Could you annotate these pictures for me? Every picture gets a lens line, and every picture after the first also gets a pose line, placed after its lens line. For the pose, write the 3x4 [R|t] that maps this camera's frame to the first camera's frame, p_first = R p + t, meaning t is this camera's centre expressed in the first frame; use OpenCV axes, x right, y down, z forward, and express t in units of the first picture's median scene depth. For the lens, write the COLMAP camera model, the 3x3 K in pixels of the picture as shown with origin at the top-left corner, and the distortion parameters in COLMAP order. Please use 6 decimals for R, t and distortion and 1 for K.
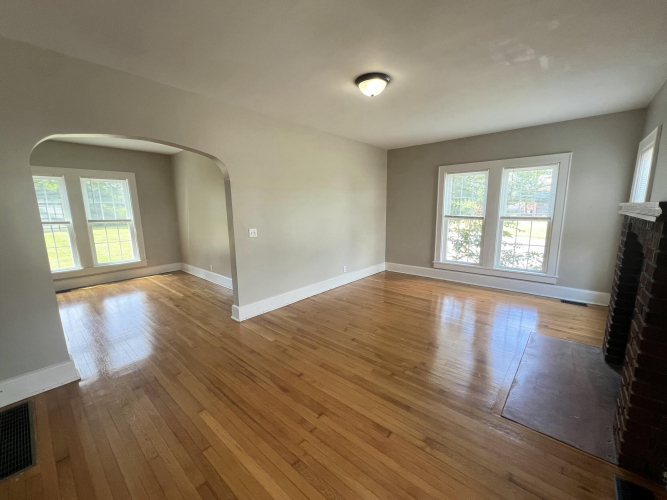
lens RADIAL K [[267.1, 0, 334.7], [0, 267.1, 253.5], [0, 0, 1]] dist [-0.002303, 0.000626]
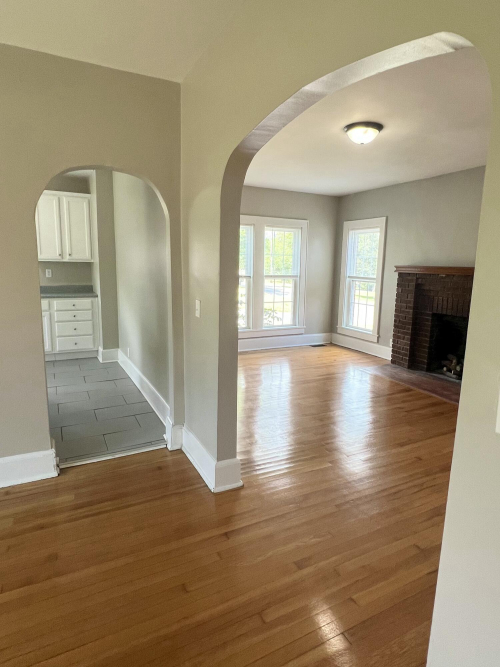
lens RADIAL K [[398.6, 0, 252.9], [0, 398.6, 330.5], [0, 0, 1]] dist [-0.002447, -0.000263]
pose [[0.368667, -0.135139, 0.919686, -0.850451], [0.134379, 0.986731, 0.091123, -0.085419], [-0.919797, 0.089992, 0.381935, 0.560829]]
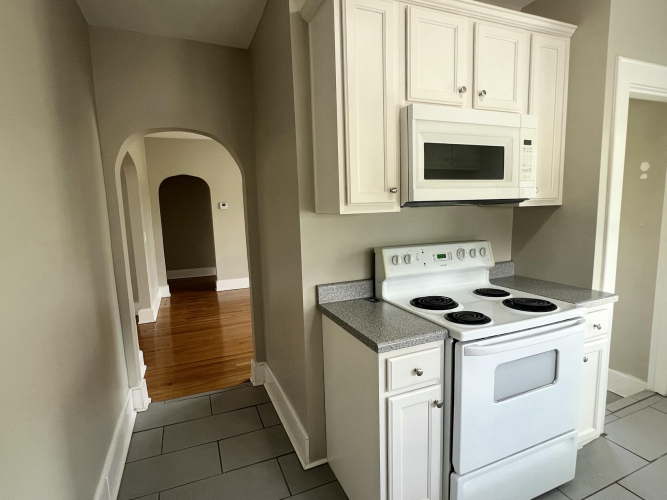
lens RADIAL K [[352.8, 0, 332.6], [0, 352.8, 253.1], [0, 0, 1]] dist [-0.001512, 0.000213]
pose [[-0.438020, 0.146631, -0.886926, 0.156717], [-0.110611, 0.970320, 0.215045, -0.269872], [0.892135, 0.192298, -0.408800, 1.543792]]
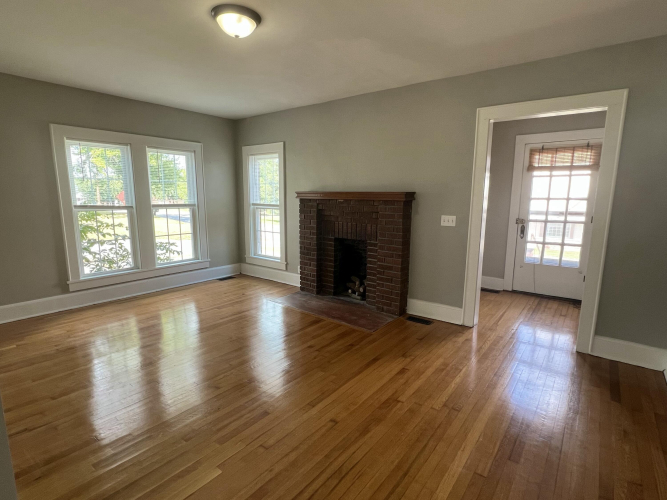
lens RADIAL K [[352.8, 0, 337.9], [0, 352.8, 252.7], [0, 0, 1]] dist [-0.001512, 0.000213]
pose [[-0.058778, -0.153529, 0.986394, -0.582880], [0.163750, 0.973236, 0.161238, -0.082844], [-0.984749, 0.170999, -0.032064, 0.547705]]
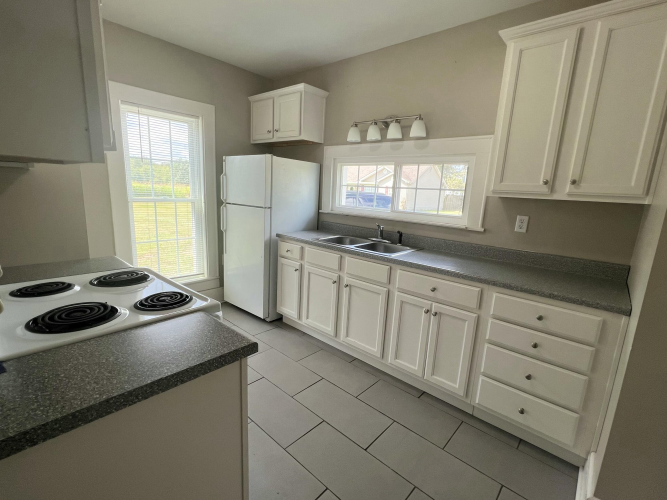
lens RADIAL K [[315.9, 0, 334.9], [0, 315.9, 249.7], [0, 0, 1]] dist [0.002517, -0.000275]
pose [[0.997733, 0.067207, 0.003532, -0.092869], [-0.067275, 0.997425, 0.024842, -0.204131], [-0.001853, -0.025023, 0.999685, 1.227028]]
